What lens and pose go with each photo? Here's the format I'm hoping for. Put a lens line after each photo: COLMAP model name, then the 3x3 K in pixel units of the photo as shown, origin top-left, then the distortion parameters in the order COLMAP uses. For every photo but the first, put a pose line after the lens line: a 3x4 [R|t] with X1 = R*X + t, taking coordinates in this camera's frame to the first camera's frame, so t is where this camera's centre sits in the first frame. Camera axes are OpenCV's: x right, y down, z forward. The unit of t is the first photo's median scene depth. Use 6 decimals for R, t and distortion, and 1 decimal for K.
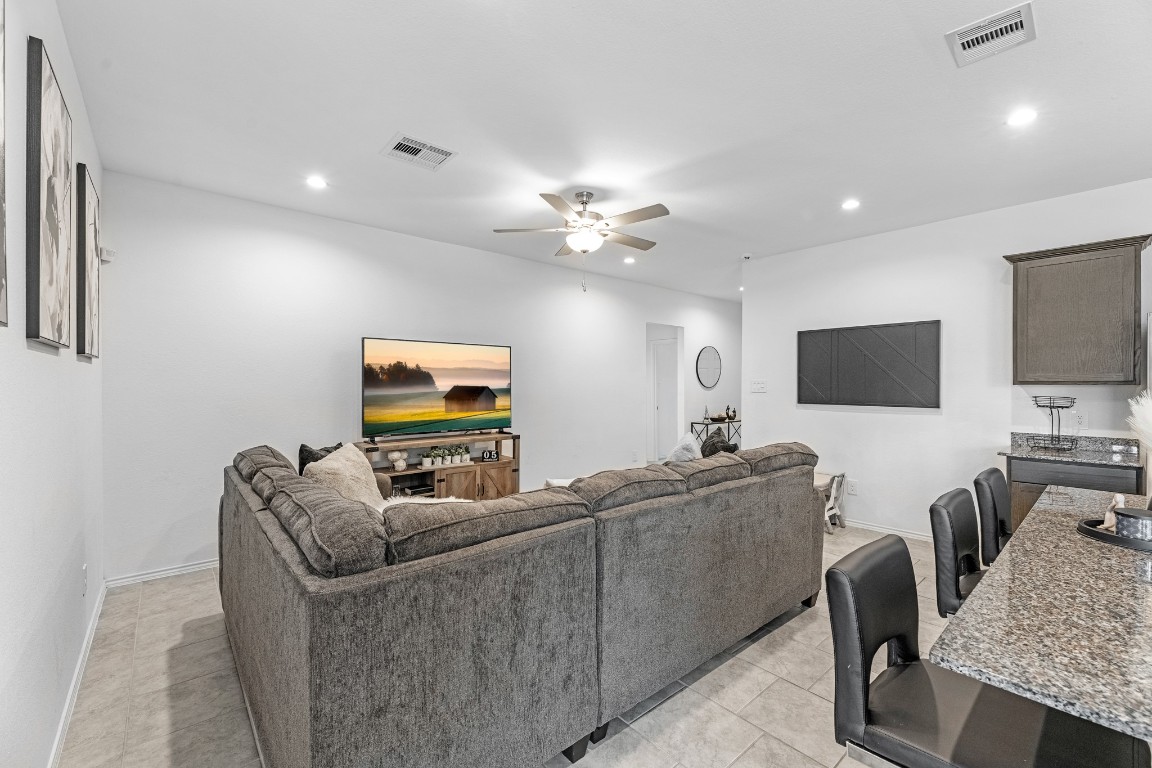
lens RADIAL K [[466.4, 0, 585.4], [0, 466.4, 381.5], [0, 0, 1]] dist [-0.003412, -0.001626]
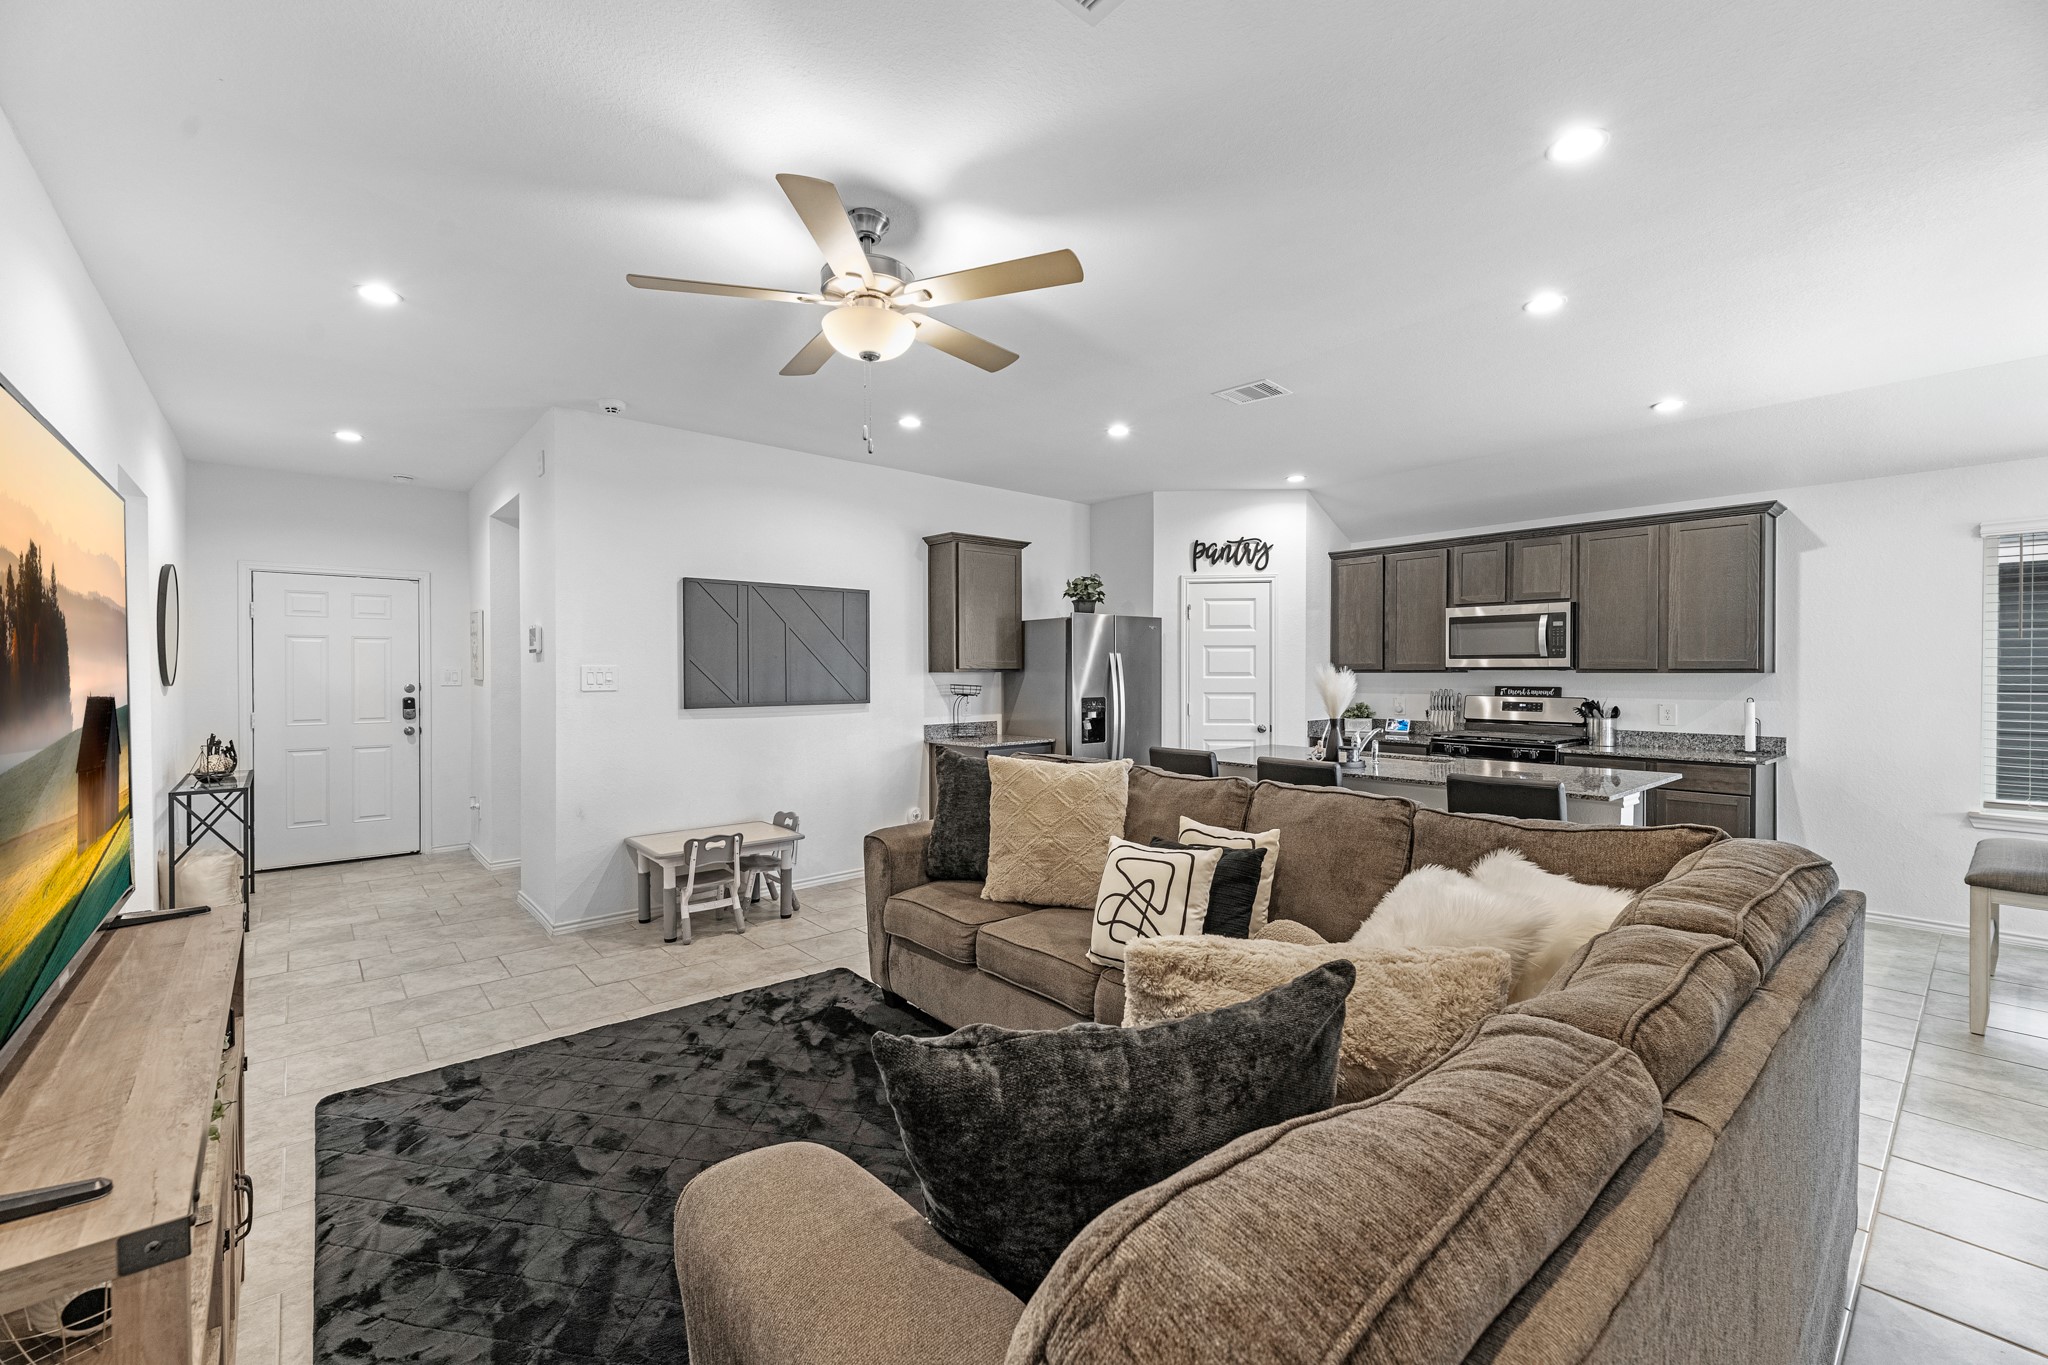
lens RADIAL K [[829.1, 0, 1002.1], [0, 829.1, 676.5], [0, 0, 1]] dist [-0.003412, -0.001626]
pose [[0.027349, -0.009626, 0.999580, -0.730718], [-0.000699, 0.999953, 0.009649, -0.001138], [-0.999626, -0.000963, 0.027341, 0.853288]]
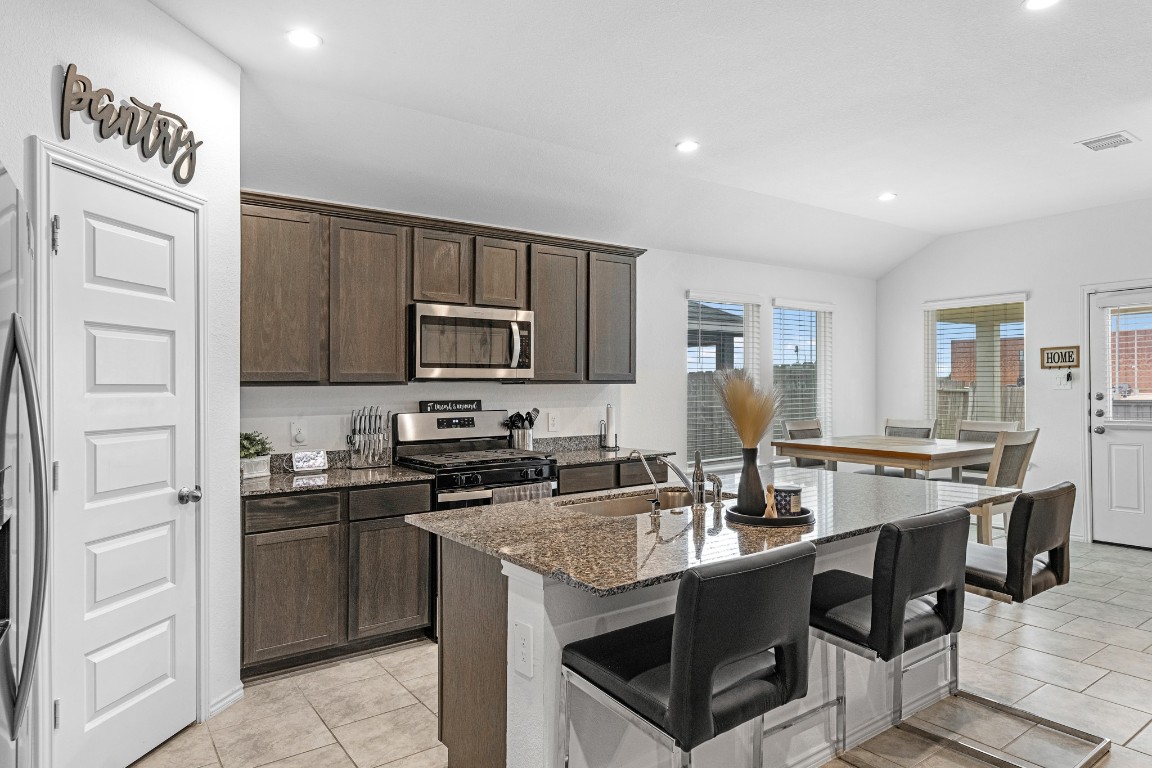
lens RADIAL K [[681.1, 0, 588.9], [0, 681.1, 390.1], [0, 0, 1]] dist [0.006196, -0.002174]
pose [[-0.996310, 0.003524, 0.085756, 0.601107], [0.003837, 0.999987, 0.003487, 0.012392], [-0.085743, 0.003803, -0.996310, 1.058472]]
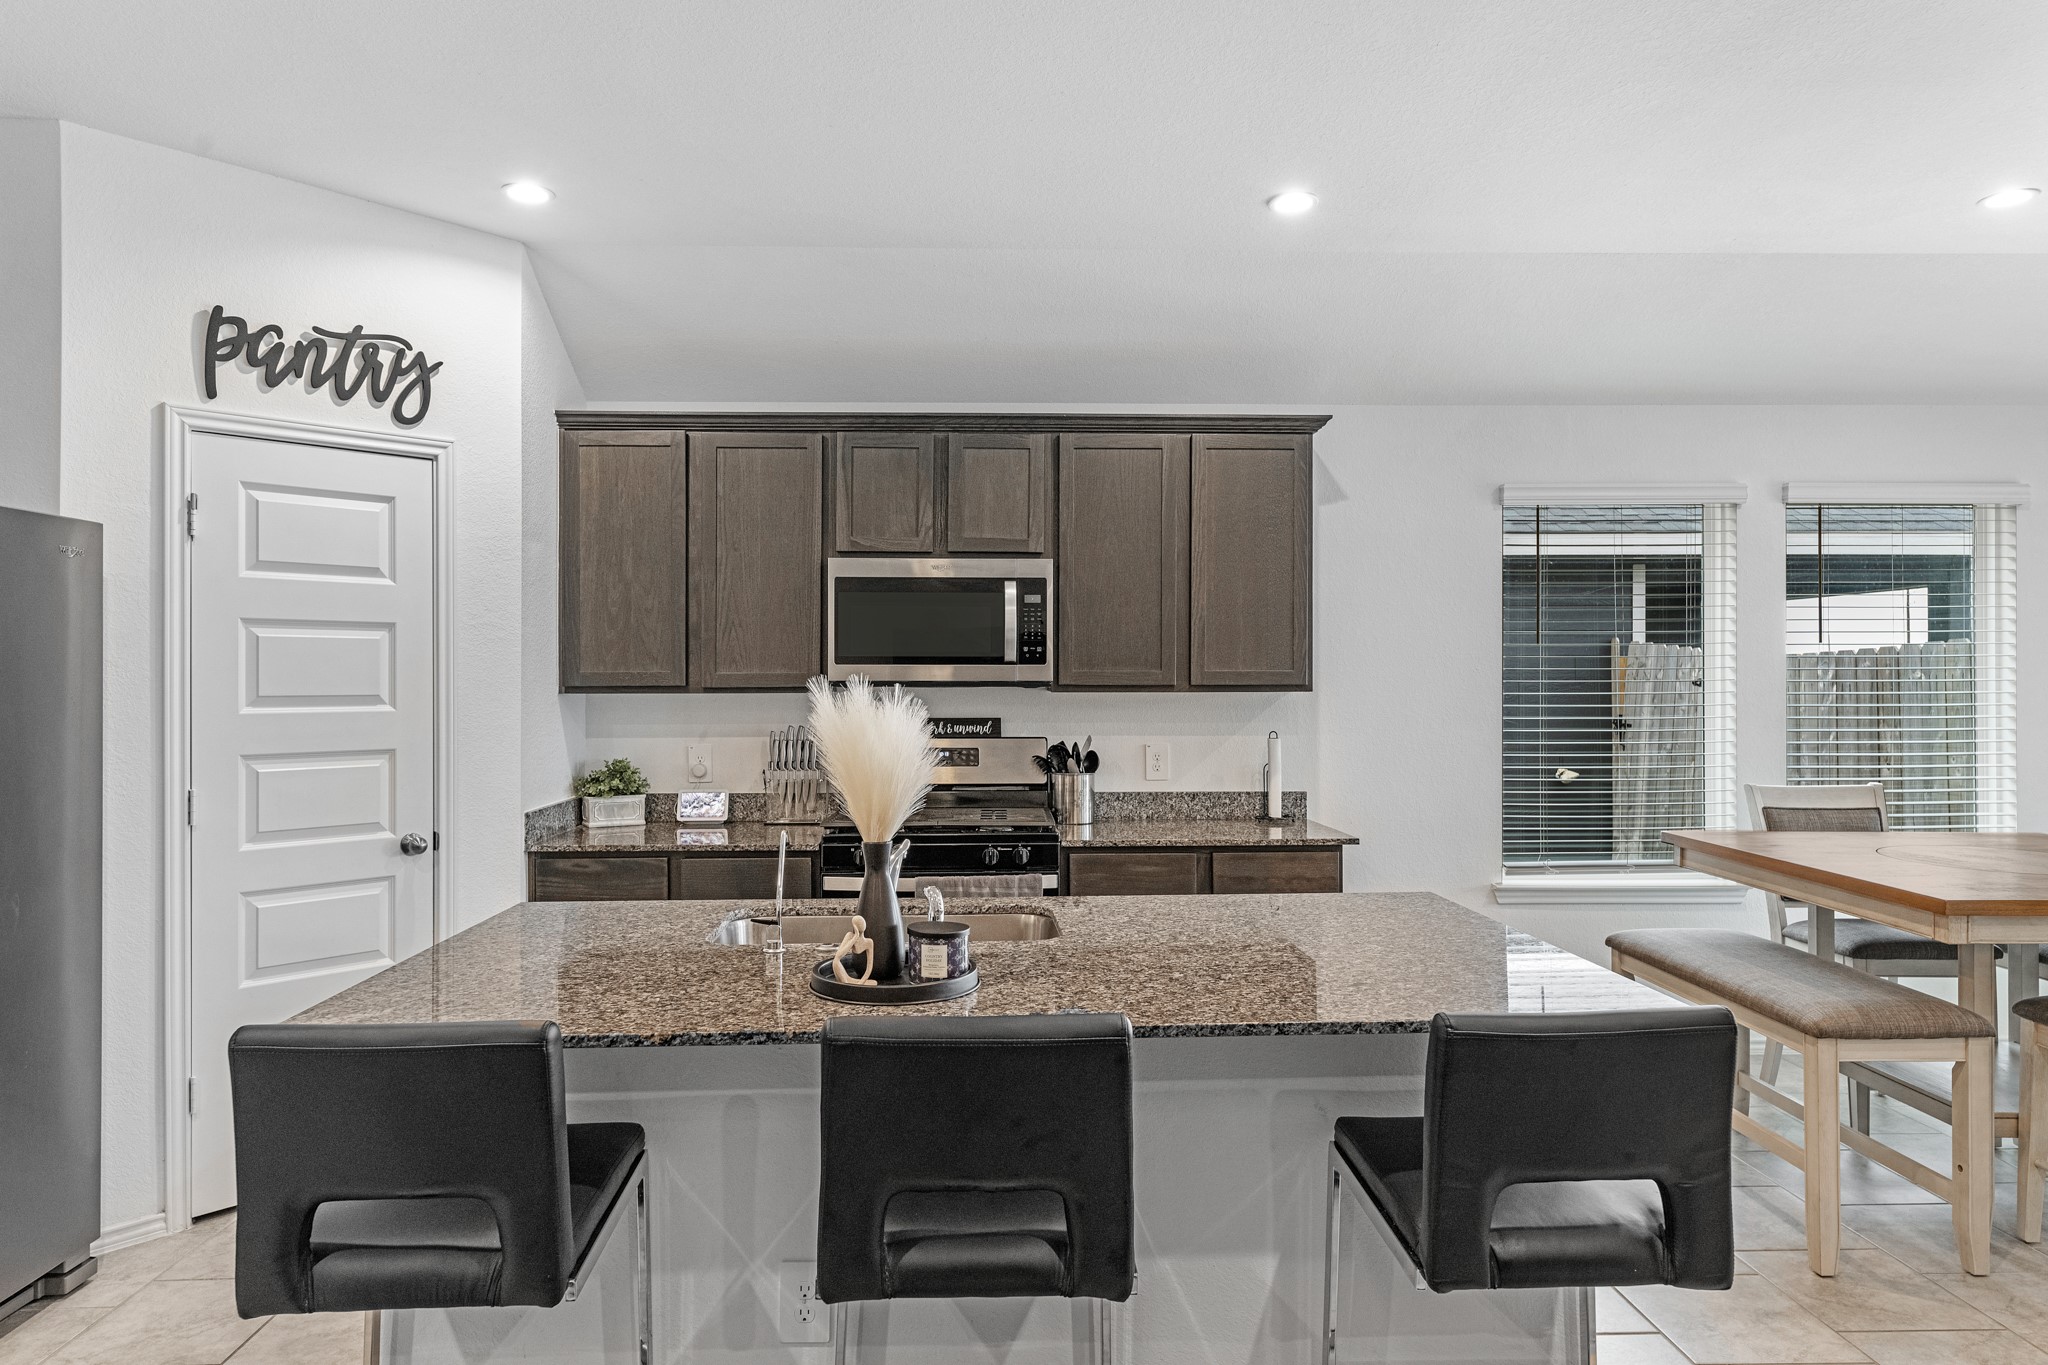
lens RADIAL K [[1258.6, 0, 1018.3], [0, 1258.6, 683.0], [0, 0, 1]] dist [0.003097, -0.003460]
pose [[-0.775429, -0.006110, 0.631406, 0.060113], [-0.002997, 0.999978, 0.005996, -0.010675], [-0.631428, 0.002757, -0.775430, 0.826417]]
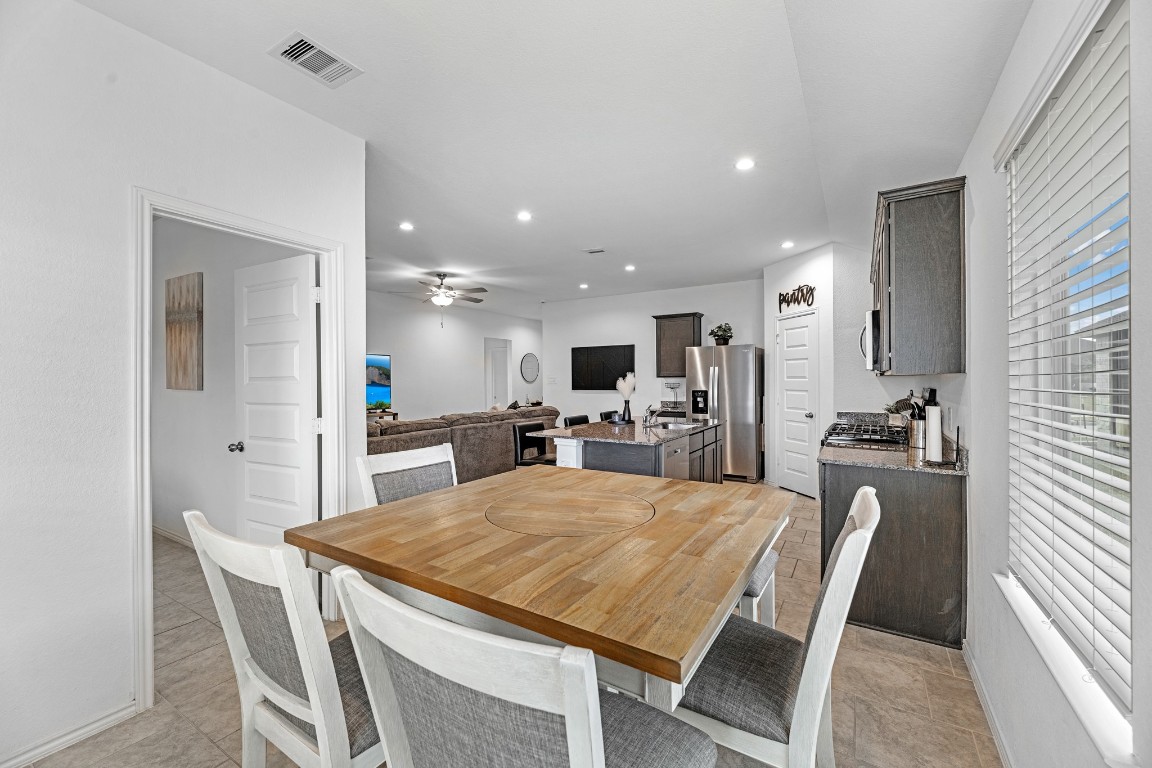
lens RADIAL K [[466.4, 0, 569.9], [0, 466.4, 381.3], [0, 0, 1]] dist [-0.003412, -0.001626]
pose [[0.960360, -0.007427, 0.278662, -0.032964], [0.006615, 0.999971, 0.003855, 0.012013], [-0.278683, -0.001859, 0.960381, -0.888731]]
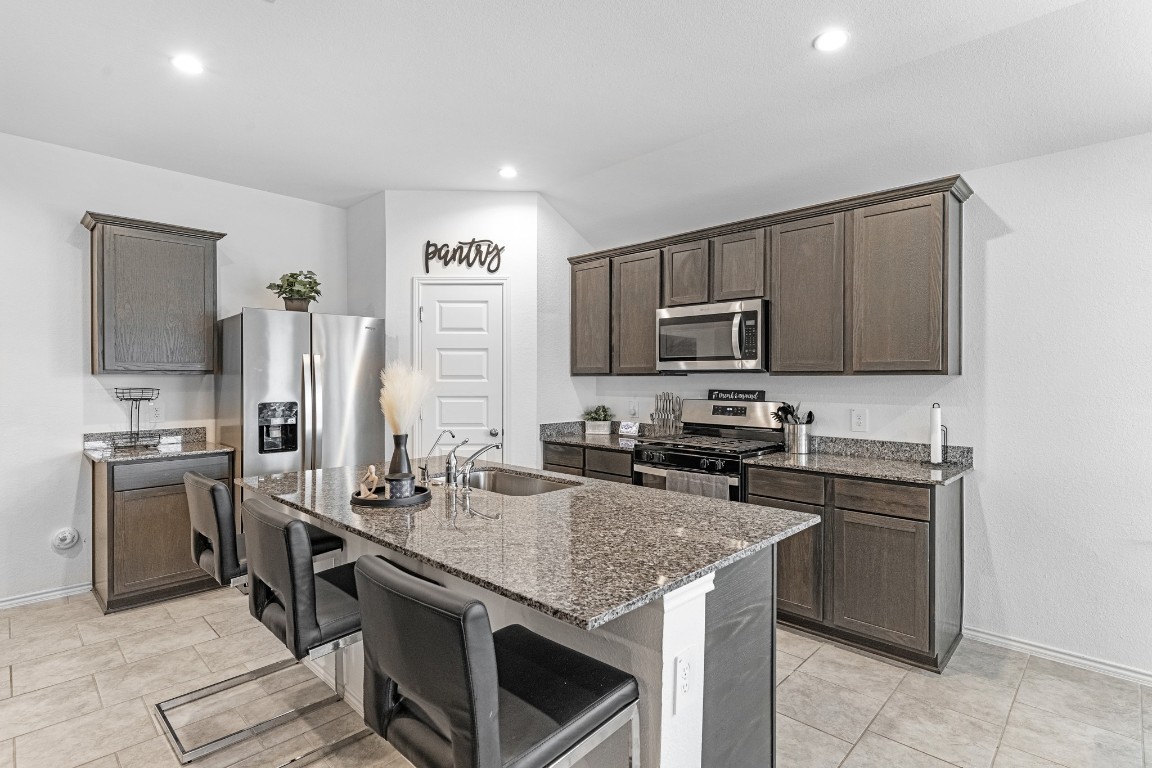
lens RADIAL K [[558.3, 0, 568.5], [0, 558.3, 379.2], [0, 0, 1]] dist [0.000825, -0.001078]
pose [[-0.076351, -0.006862, 0.997057, -0.113839], [-0.002545, 0.999974, 0.006687, 0.006719], [-0.997078, -0.002027, -0.076366, 0.258268]]
